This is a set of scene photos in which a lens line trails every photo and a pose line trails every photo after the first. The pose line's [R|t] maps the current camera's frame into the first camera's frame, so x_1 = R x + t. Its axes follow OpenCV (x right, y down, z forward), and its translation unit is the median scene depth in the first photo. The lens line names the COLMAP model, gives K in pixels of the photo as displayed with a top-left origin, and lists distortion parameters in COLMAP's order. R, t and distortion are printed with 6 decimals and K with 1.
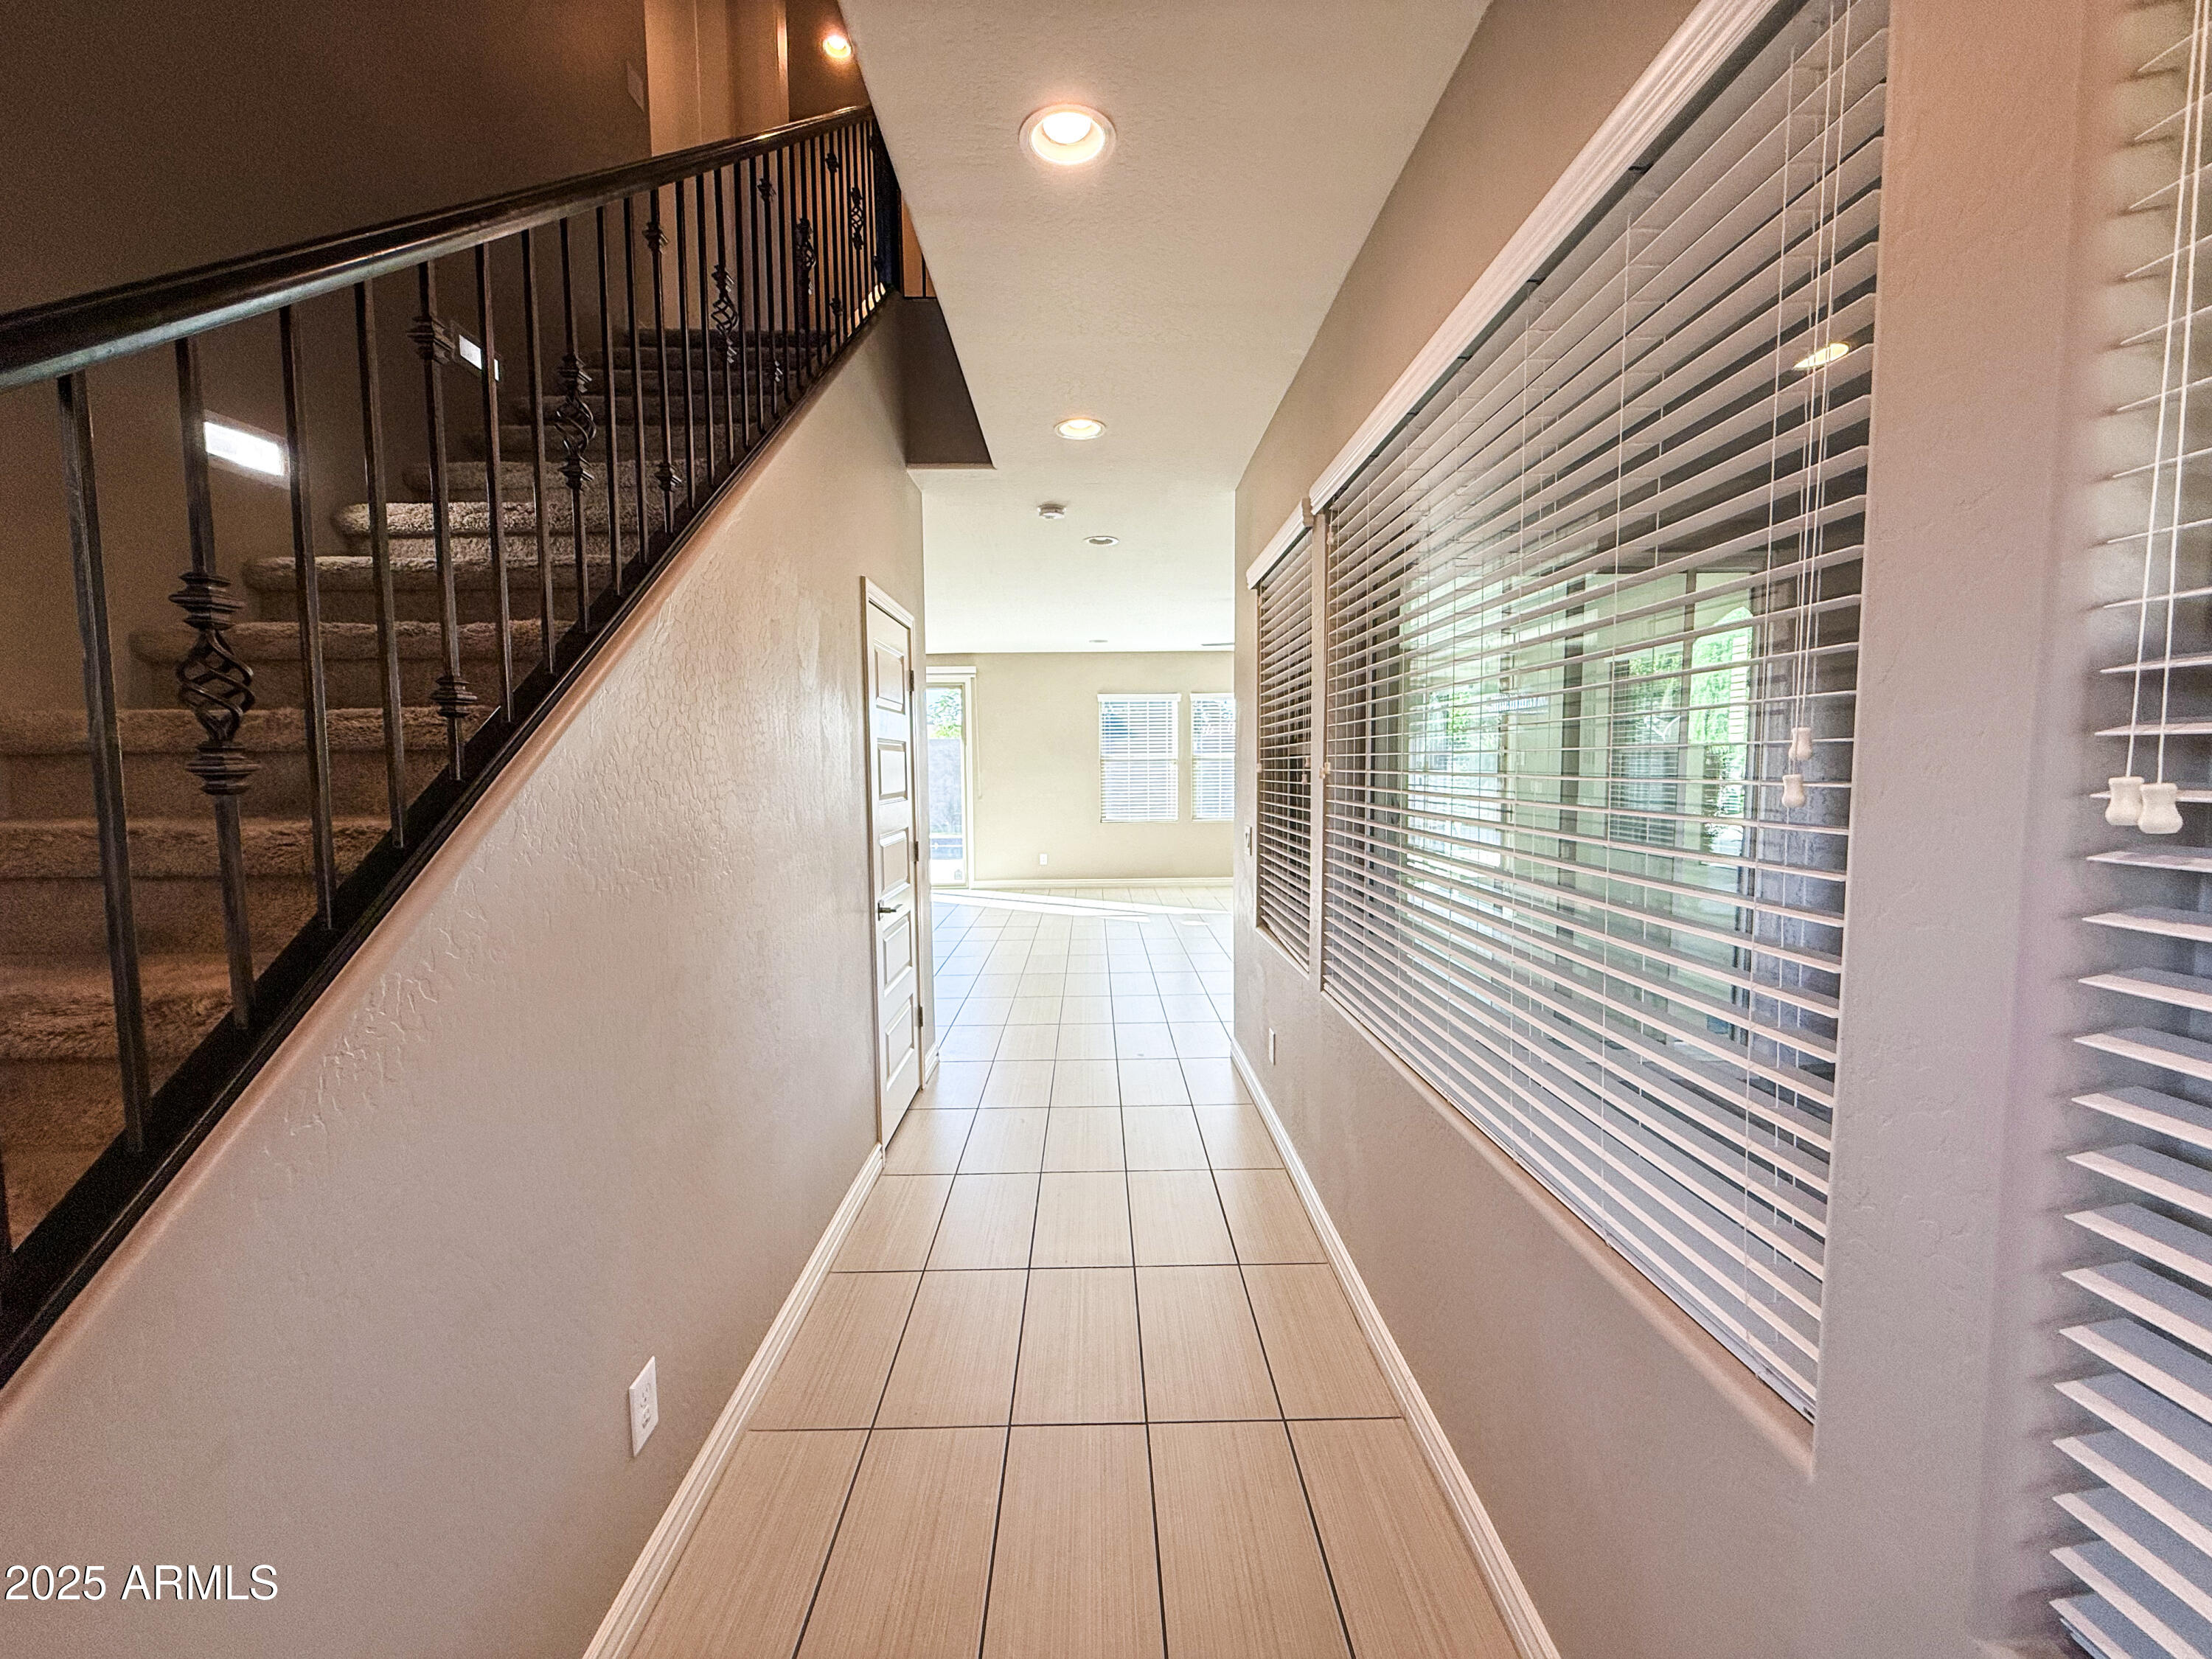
lens RADIAL K [[881.7, 0, 1102.9], [0, 881.7, 826.7], [0, 0, 1]] dist [0.000834, 0.000154]
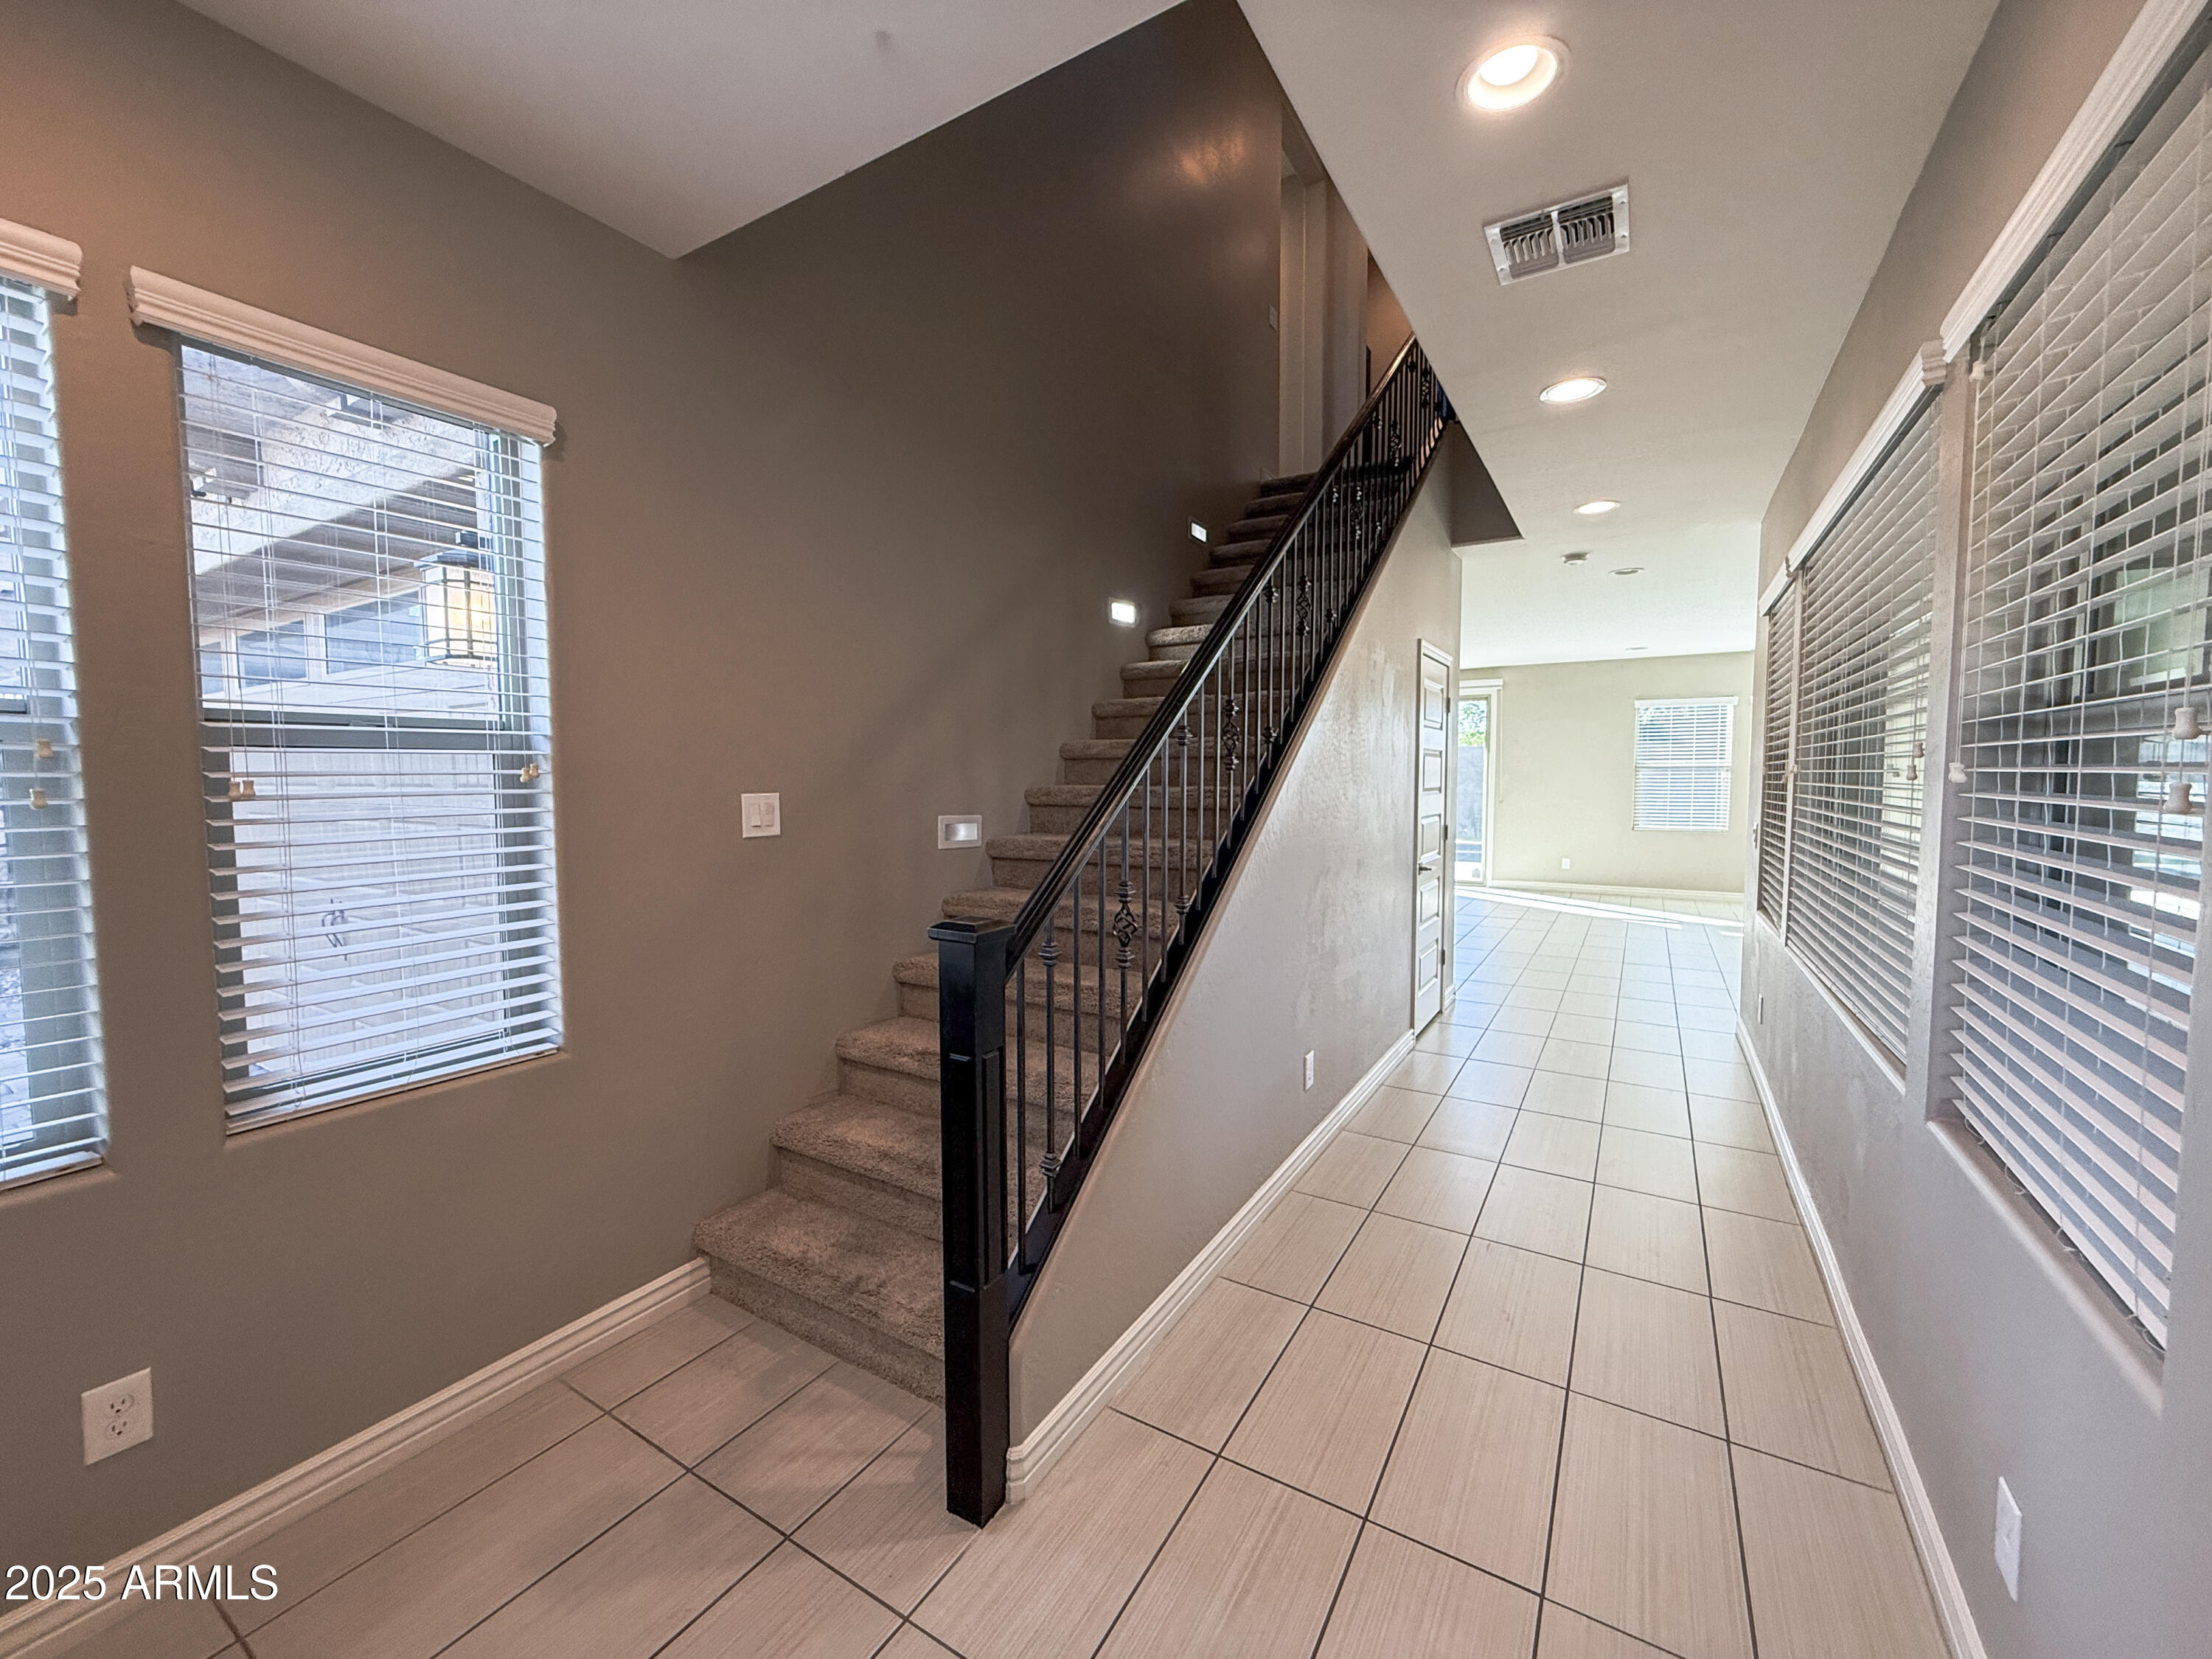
lens RADIAL K [[875.0, 0, 1113.8], [0, 875.0, 830.2], [0, 0, 1]] dist [0.001999, 0.000181]
pose [[0.848555, 0.040698, -0.527540, 0.060993], [-0.043117, 0.999040, 0.007717, 0.036426], [0.527348, 0.016198, 0.849495, -0.395239]]
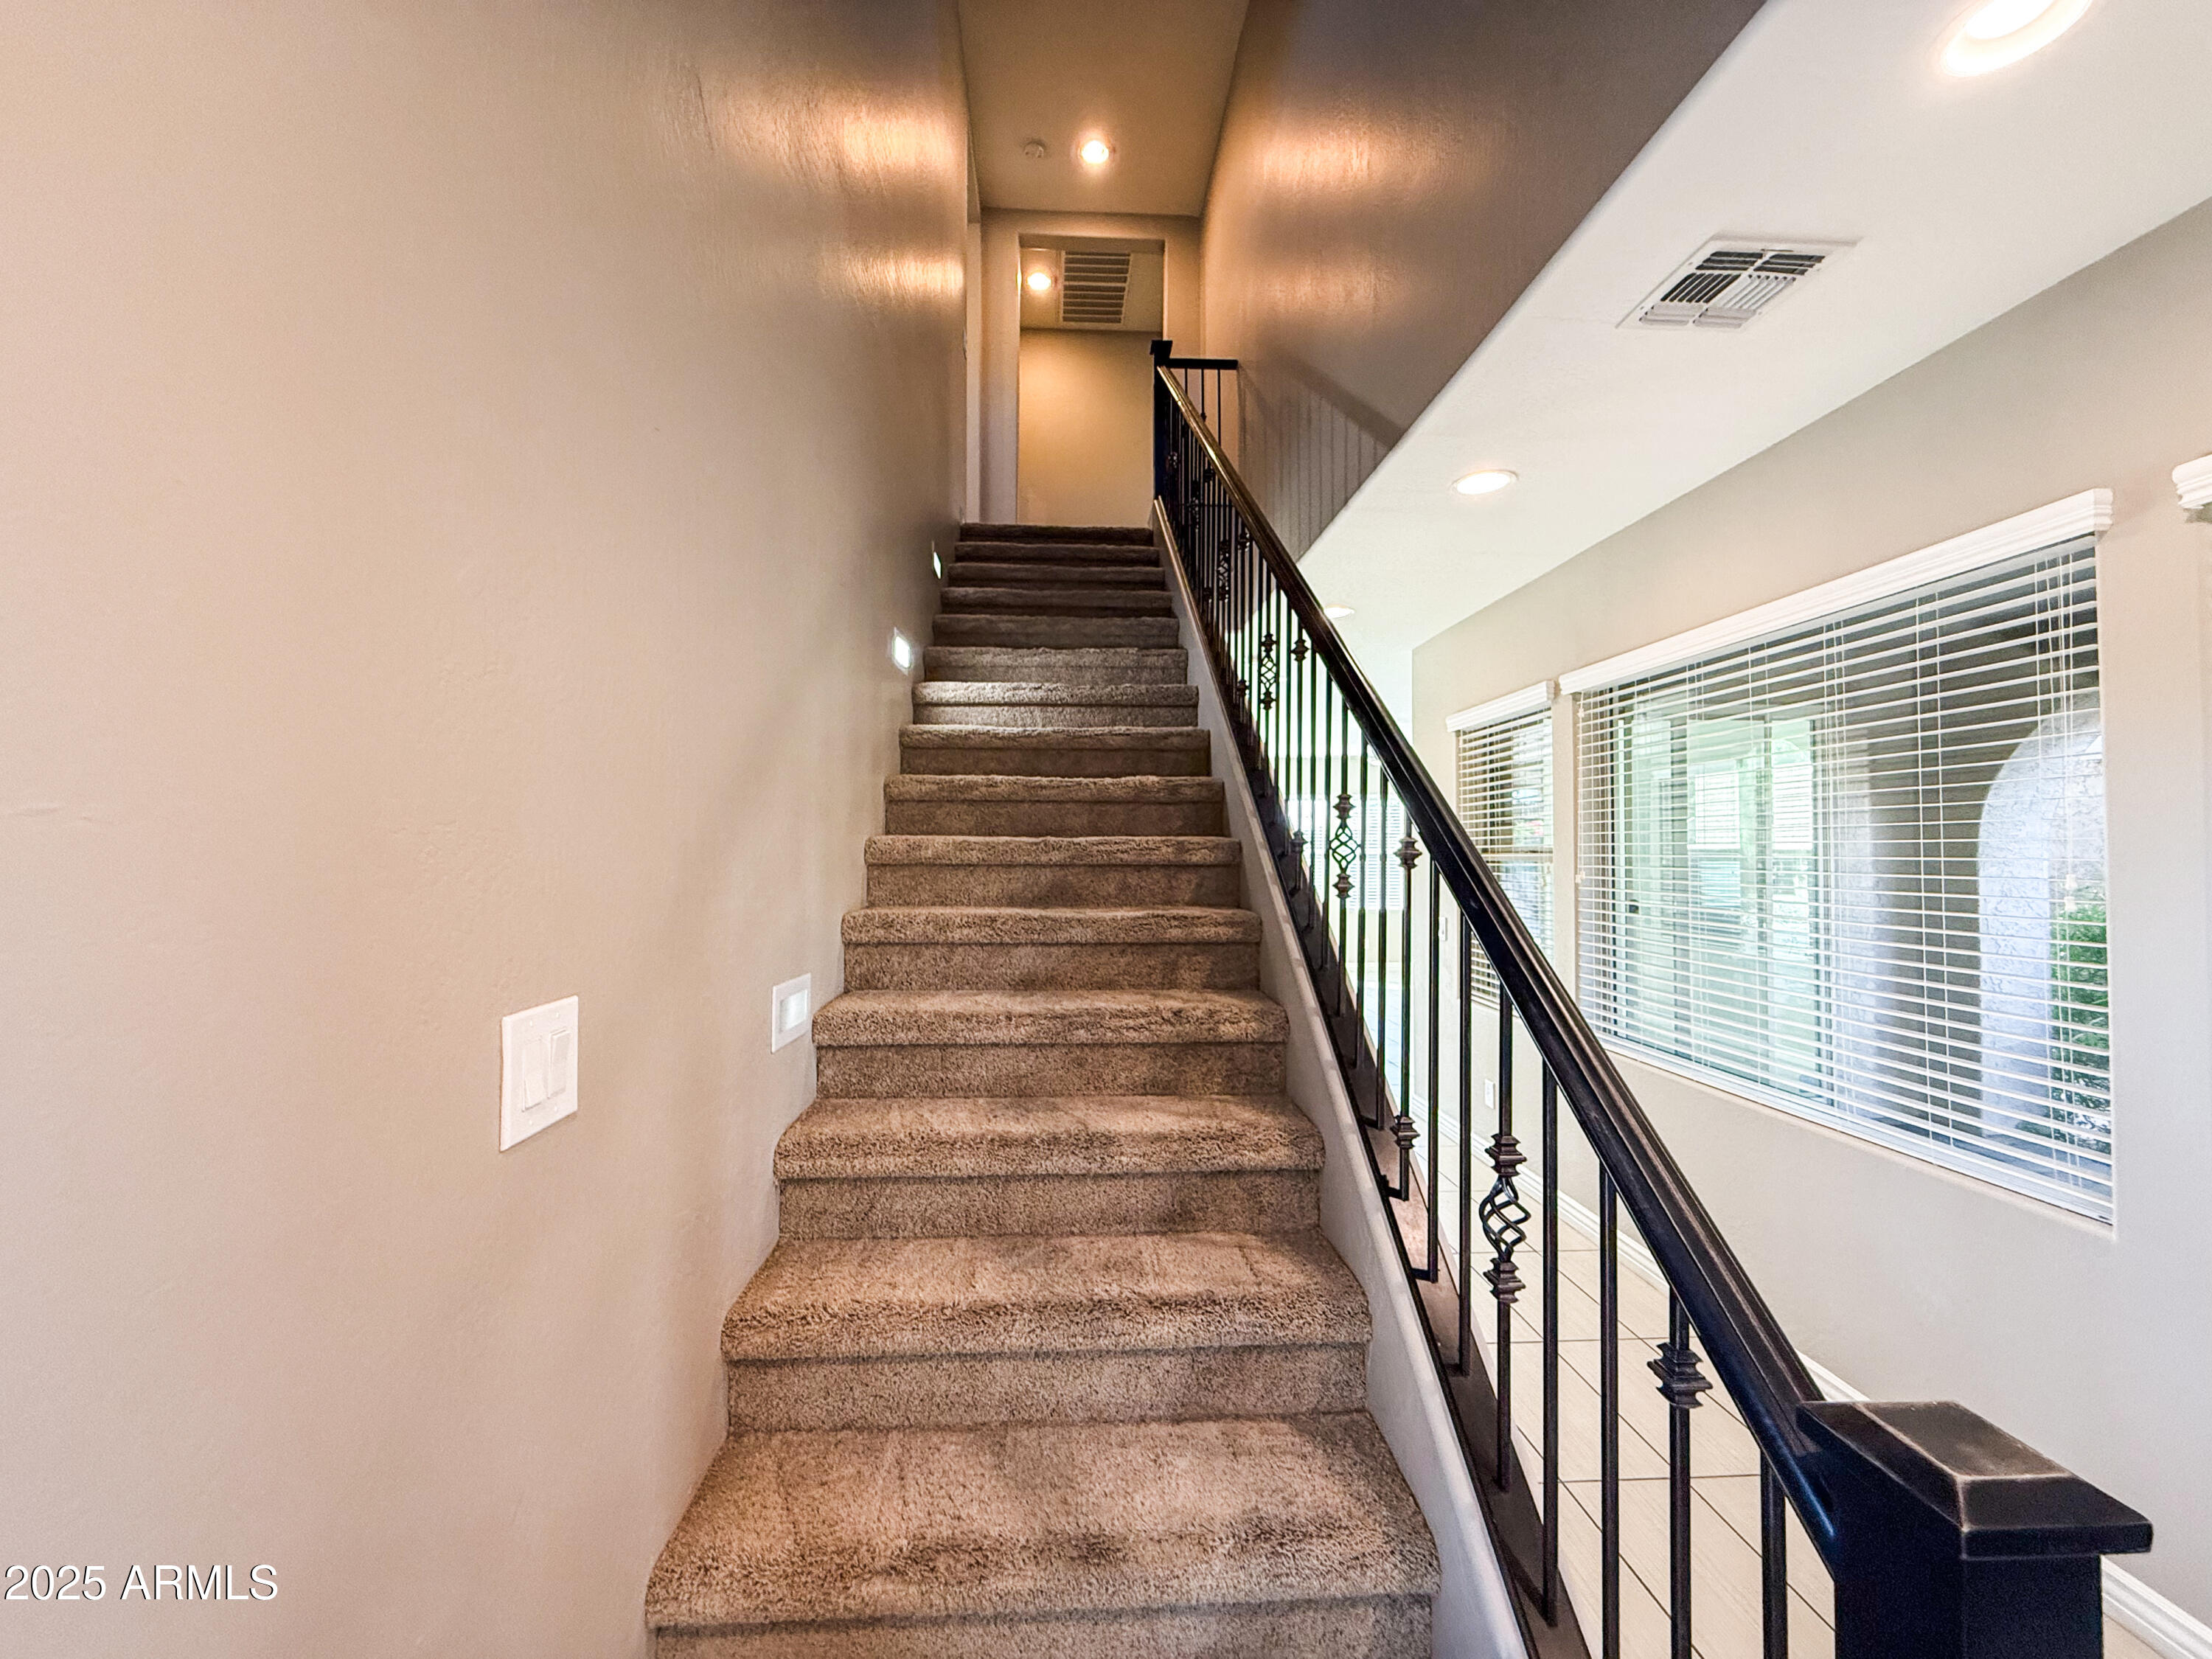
lens RADIAL K [[884.9, 0, 1104.8], [0, 884.9, 826.2], [0, 0, 1]] dist [0.000089, -0.000072]
pose [[0.999471, 0.013480, 0.029601, -0.348122], [-0.010475, 0.994992, -0.099404, 0.000658], [-0.030793, 0.099042, 0.994607, -0.232906]]
